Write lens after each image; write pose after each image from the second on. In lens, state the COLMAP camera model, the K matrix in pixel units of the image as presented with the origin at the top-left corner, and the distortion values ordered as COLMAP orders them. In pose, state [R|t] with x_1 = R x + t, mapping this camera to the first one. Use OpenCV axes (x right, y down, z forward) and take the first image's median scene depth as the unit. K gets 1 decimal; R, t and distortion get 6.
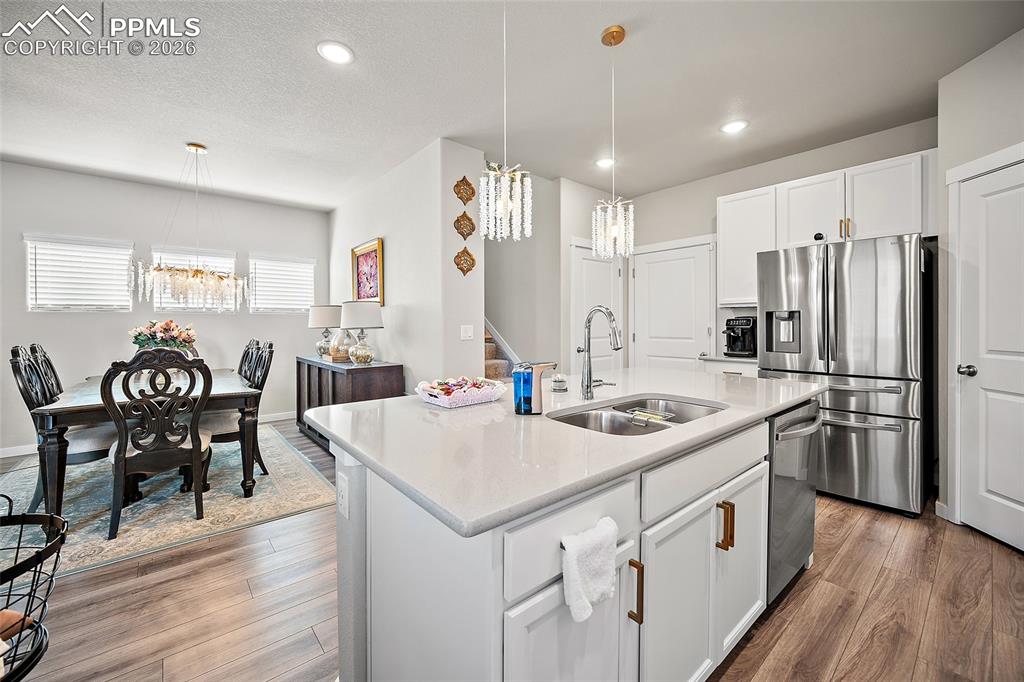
lens RADIAL K [[413.2, 0, 513.0], [0, 413.2, 329.9], [0, 0, 1]] dist [-0.004834, 0.000512]
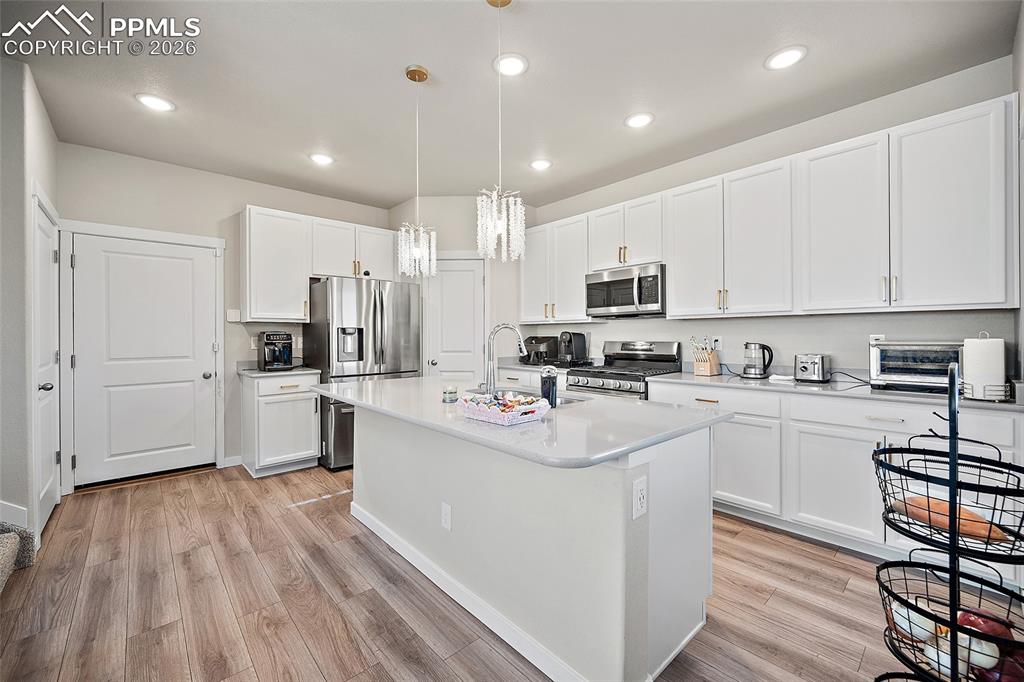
lens RADIAL K [[410.9, 0, 512.0], [0, 410.9, 341.0], [0, 0, 1]] dist [-0.001473, -0.000018]
pose [[-0.029867, -0.005979, 0.999536, -0.737040], [0.012631, 0.999900, 0.006358, -0.009499], [-0.999474, 0.012815, -0.029788, 0.680469]]
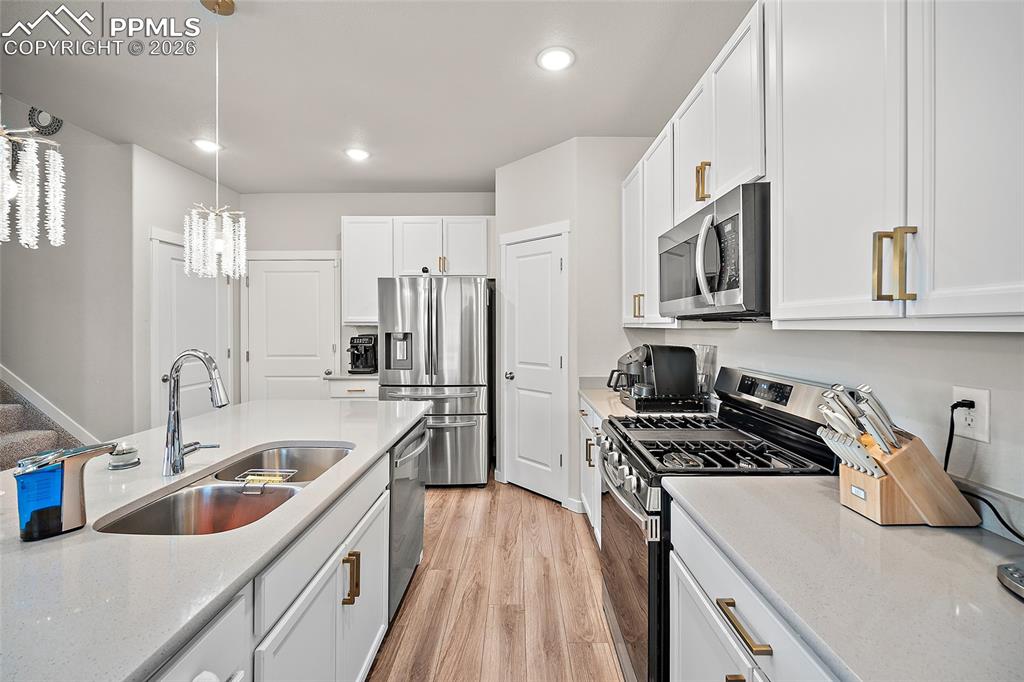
lens RADIAL K [[413.2, 0, 513.0], [0, 413.2, 329.9], [0, 0, 1]] dist [-0.004834, 0.000512]
pose [[0.657073, 0.000054, 0.753827, 0.015177], [0.000272, 1.000000, -0.000308, -0.064892], [-0.753827, 0.000407, 0.657073, 0.035484]]
